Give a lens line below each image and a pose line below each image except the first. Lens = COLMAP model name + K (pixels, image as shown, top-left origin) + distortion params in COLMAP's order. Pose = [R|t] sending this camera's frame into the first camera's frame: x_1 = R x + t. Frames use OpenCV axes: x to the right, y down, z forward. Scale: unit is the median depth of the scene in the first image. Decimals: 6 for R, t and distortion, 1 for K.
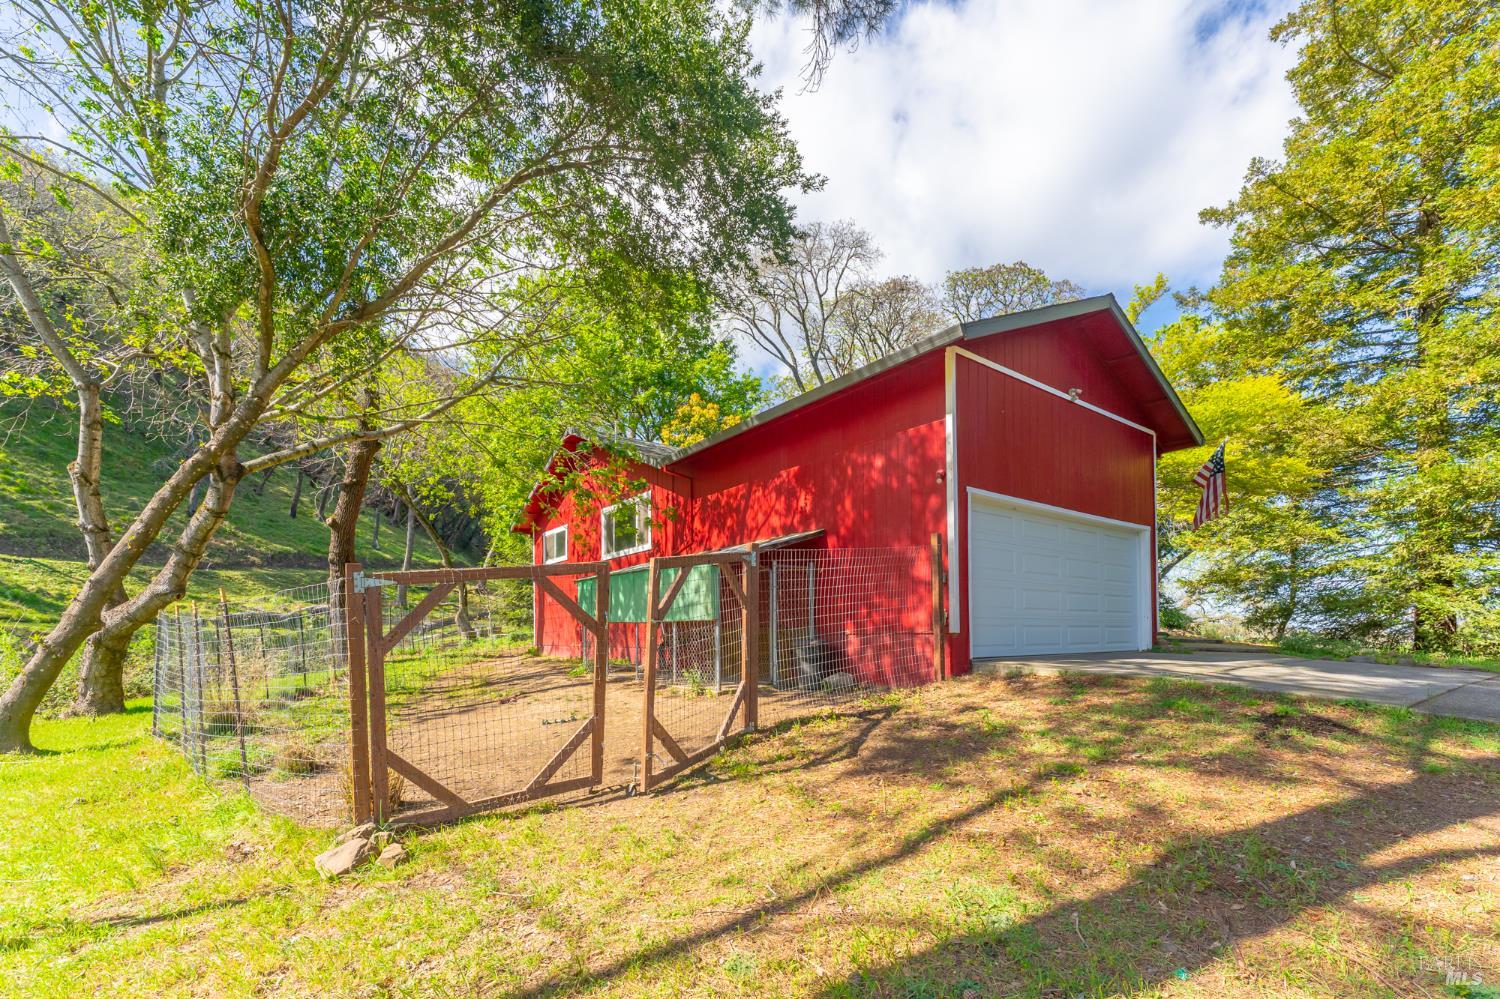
lens RADIAL K [[604.5, 0, 830.1], [0, 604.5, 618.9], [0, 0, 1]] dist [0.005743, -0.002014]
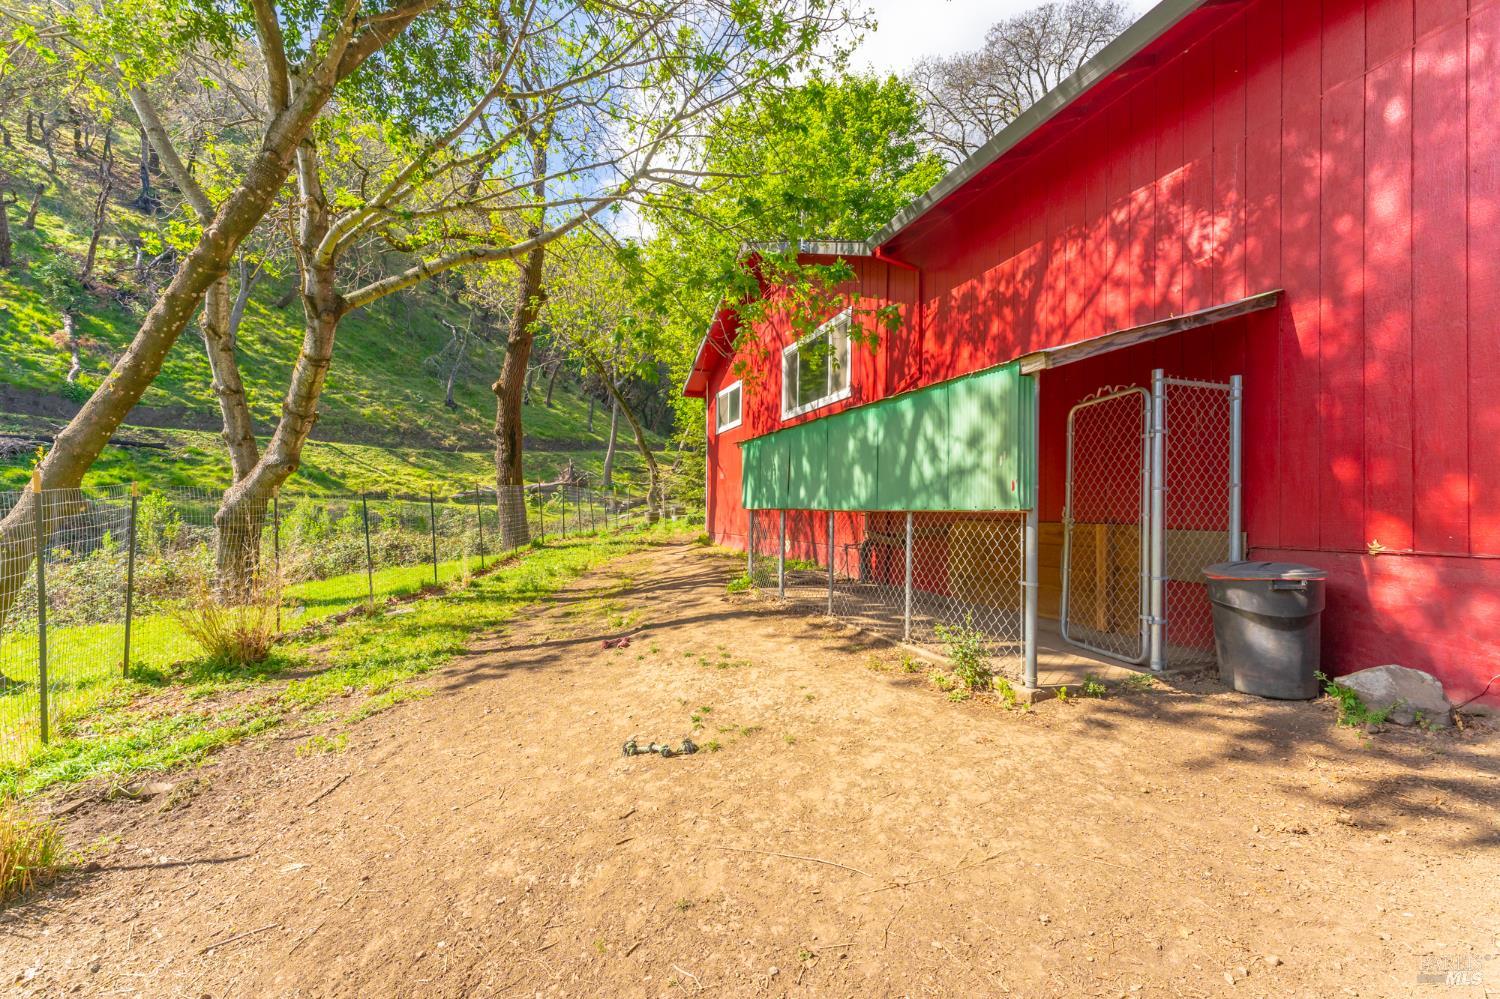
lens RADIAL K [[604.5, 0, 752.0], [0, 604.5, 501.4], [0, 0, 1]] dist [0.005743, -0.002014]
pose [[0.911138, 0.013089, -0.411893, -0.120132], [-0.012425, 0.999914, 0.004290, -0.002623], [0.411913, 0.001209, 0.911222, 0.354365]]
